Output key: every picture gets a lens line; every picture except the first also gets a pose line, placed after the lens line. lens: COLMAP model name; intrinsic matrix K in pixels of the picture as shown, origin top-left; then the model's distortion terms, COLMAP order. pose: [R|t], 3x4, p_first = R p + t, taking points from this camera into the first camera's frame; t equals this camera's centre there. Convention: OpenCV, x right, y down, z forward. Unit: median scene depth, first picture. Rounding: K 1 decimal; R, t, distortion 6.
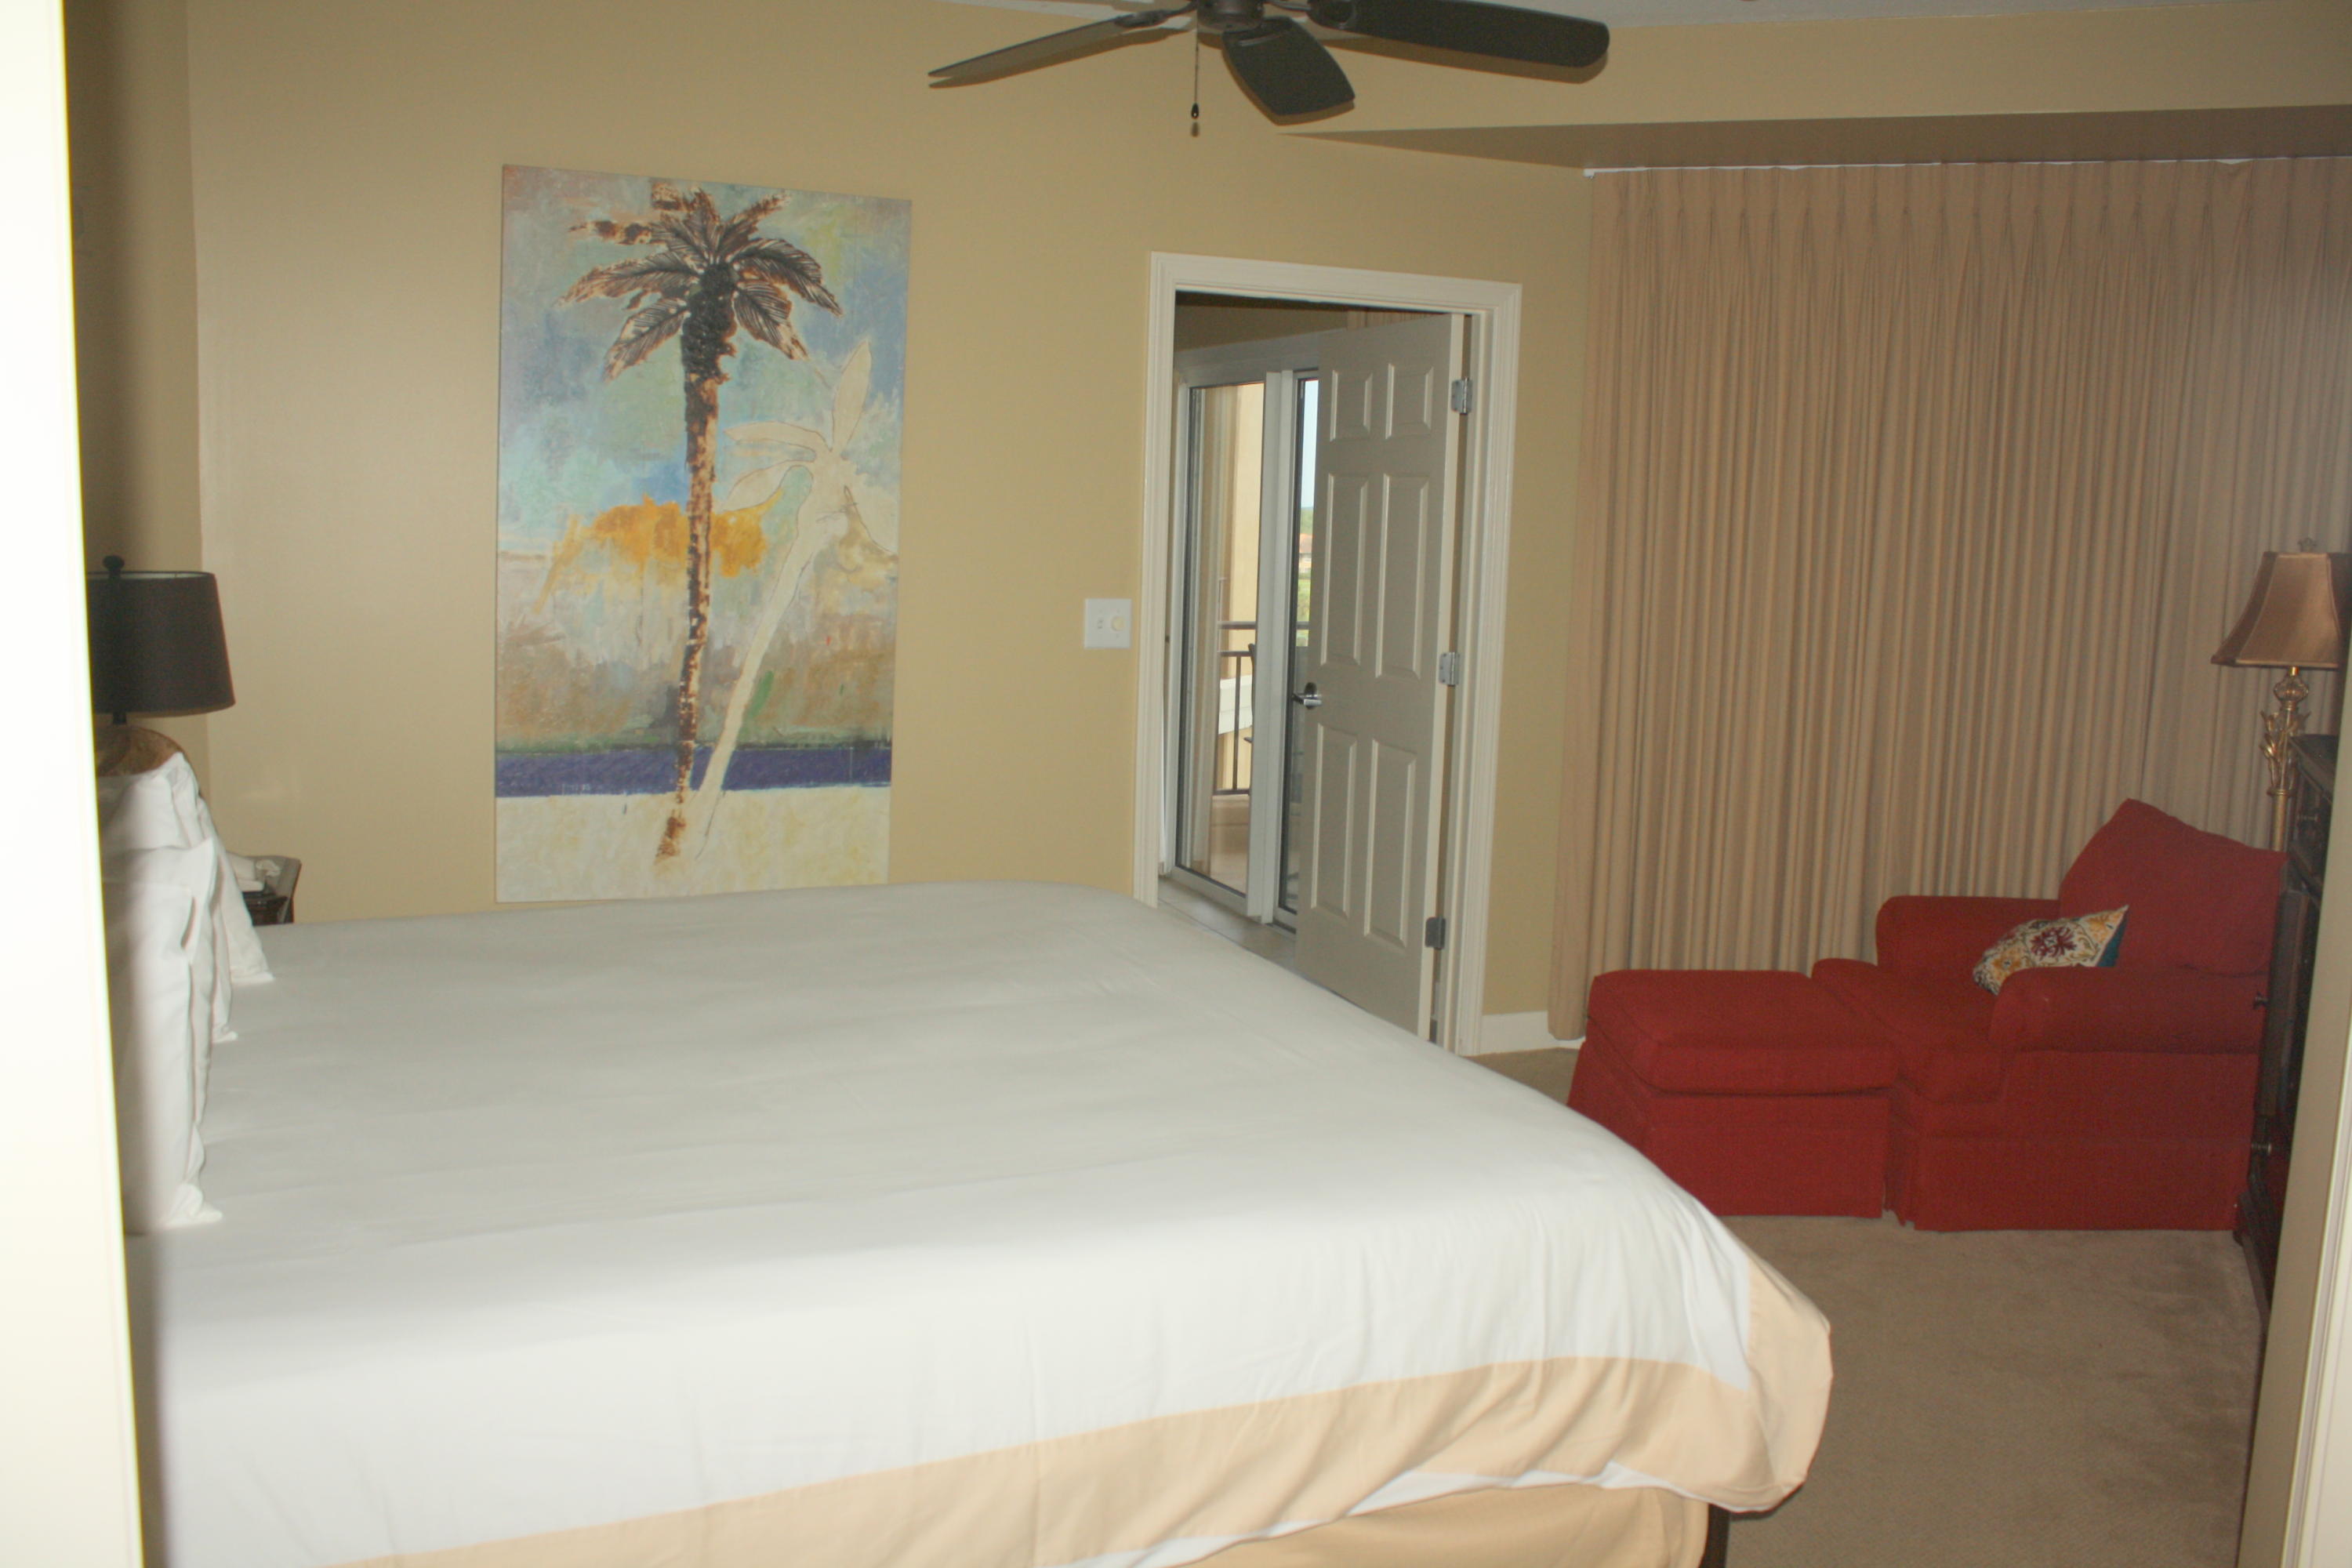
lens RADIAL K [[1972.9, 0, 1202.4], [0, 1972.9, 787.1], [0, 0, 1]] dist [-0.166940, 0.148311]
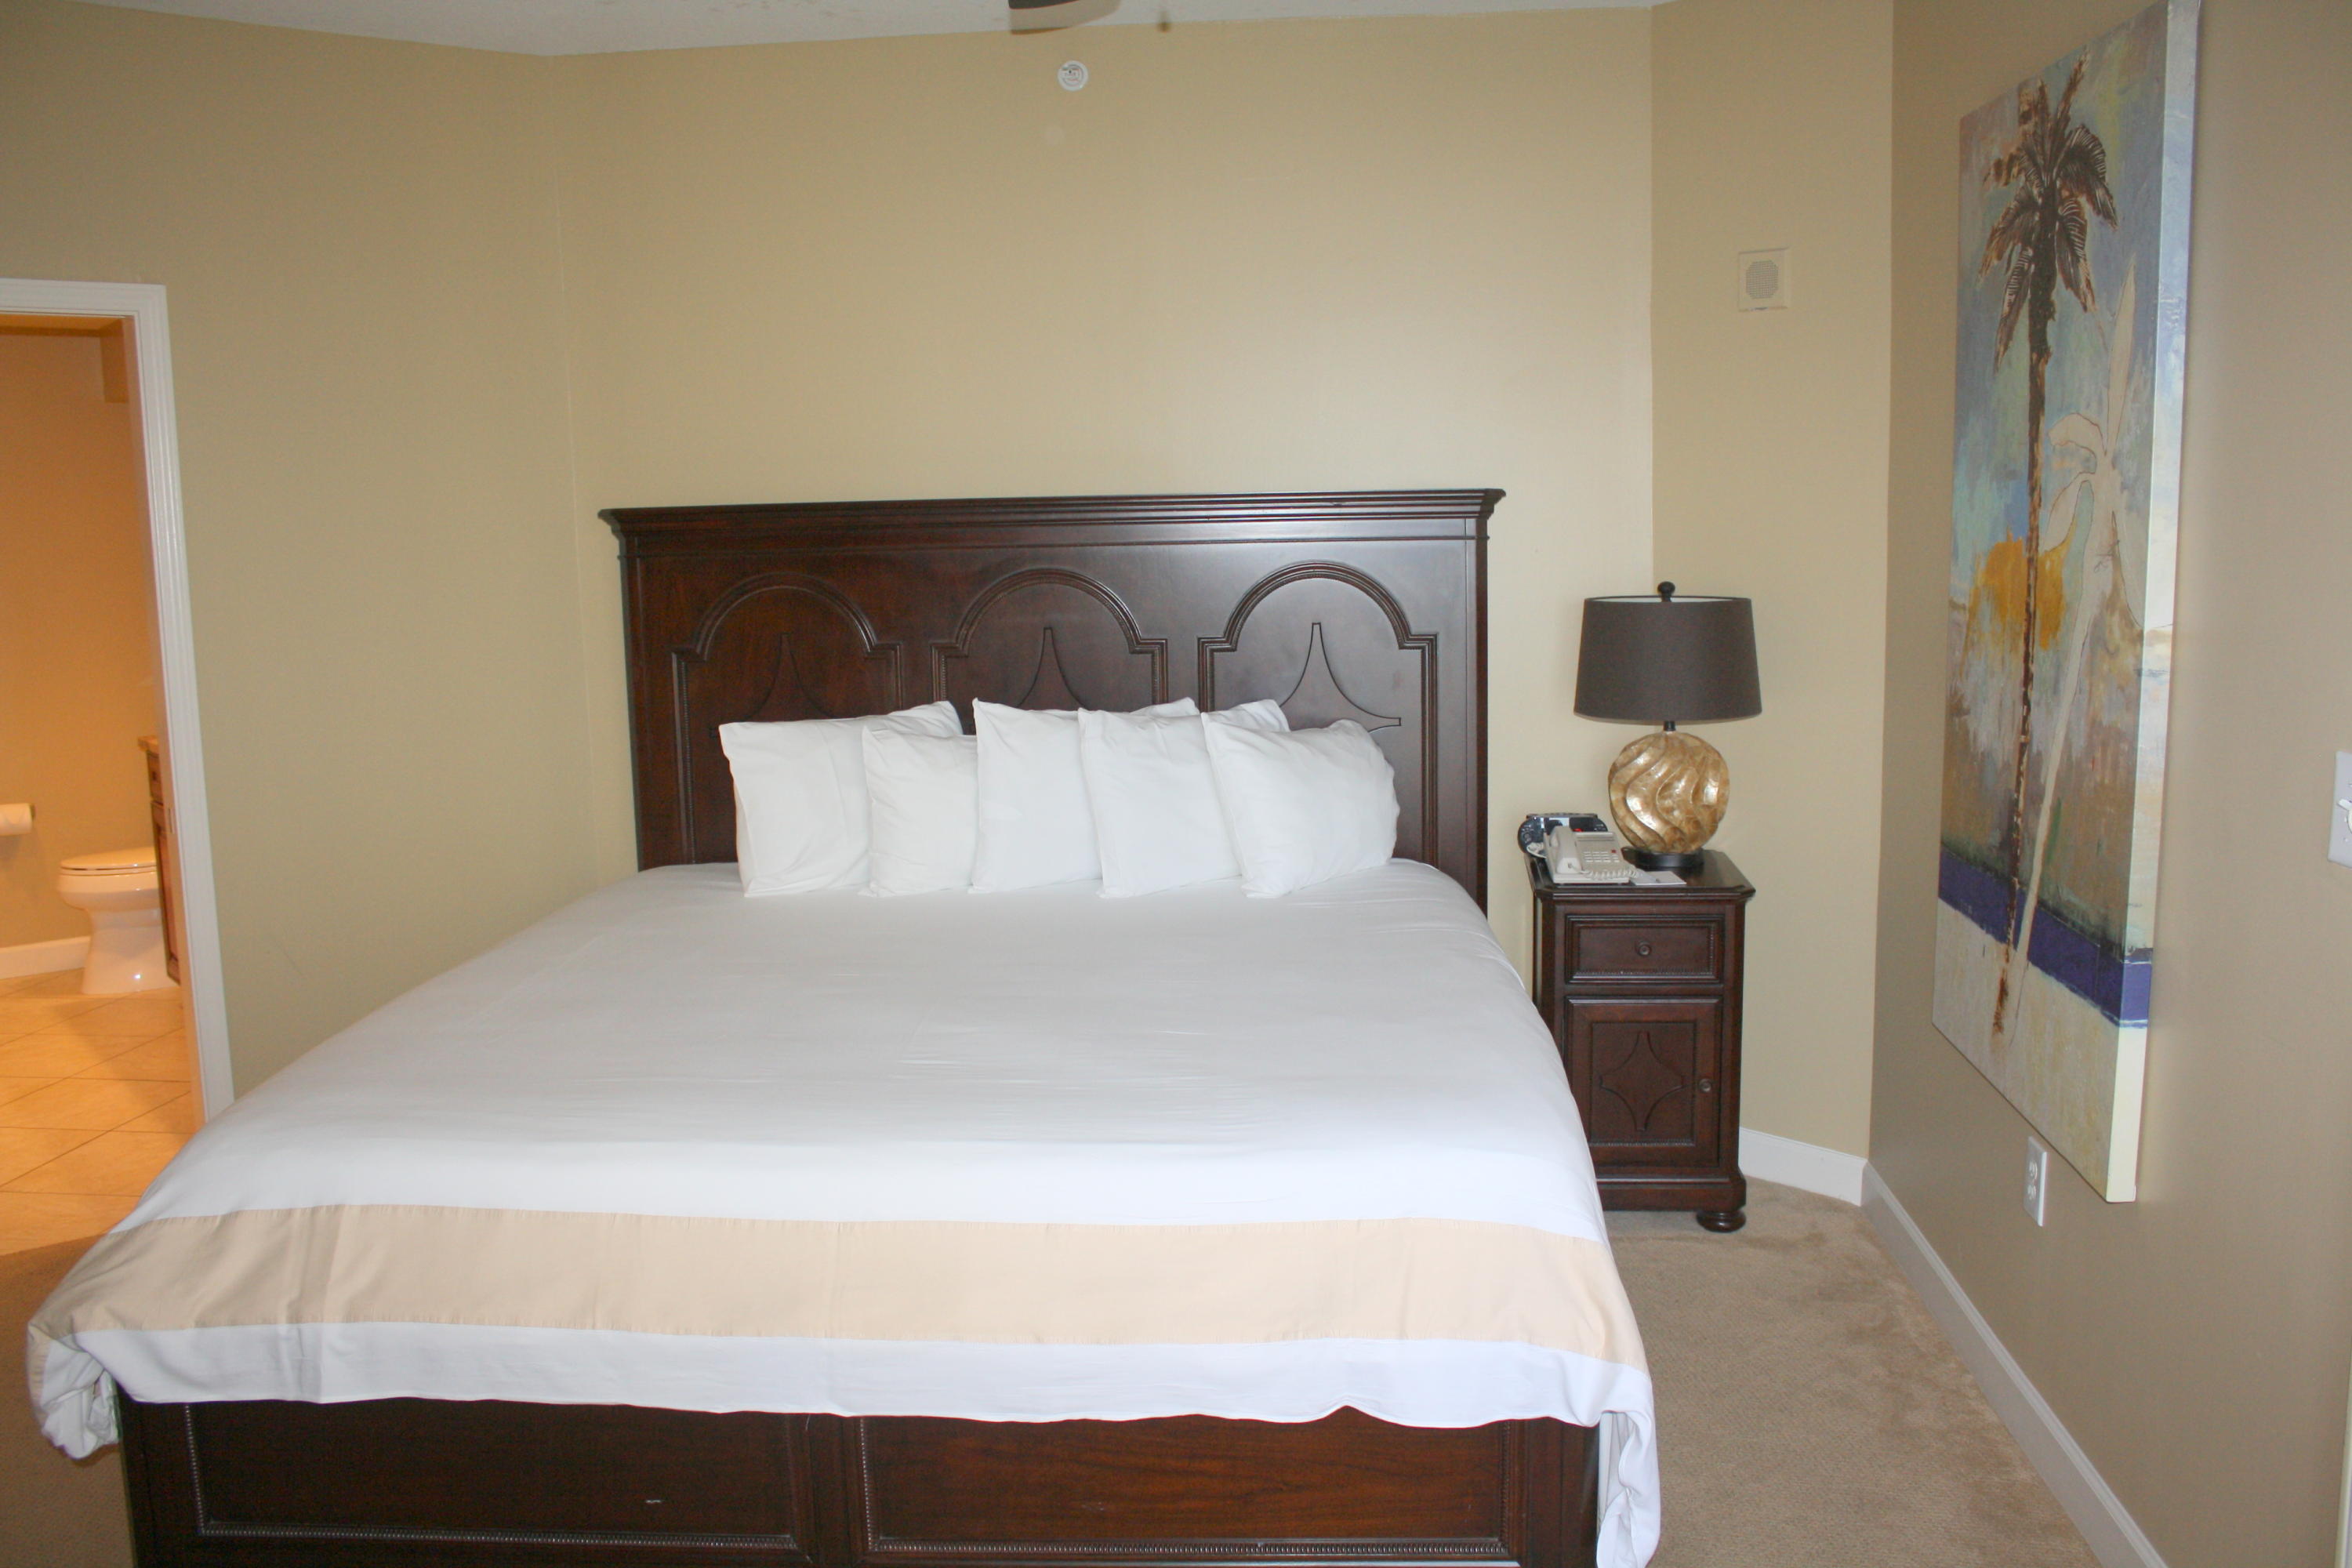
lens RADIAL K [[1972.9, 0, 1202.4], [0, 1972.9, 787.1], [0, 0, 1]] dist [-0.166940, 0.148311]
pose [[-0.451938, 0.104651, -0.885890, 0.483645], [-0.127481, 0.975325, 0.180250, -0.144656], [0.882893, 0.194396, -0.427445, 1.042966]]
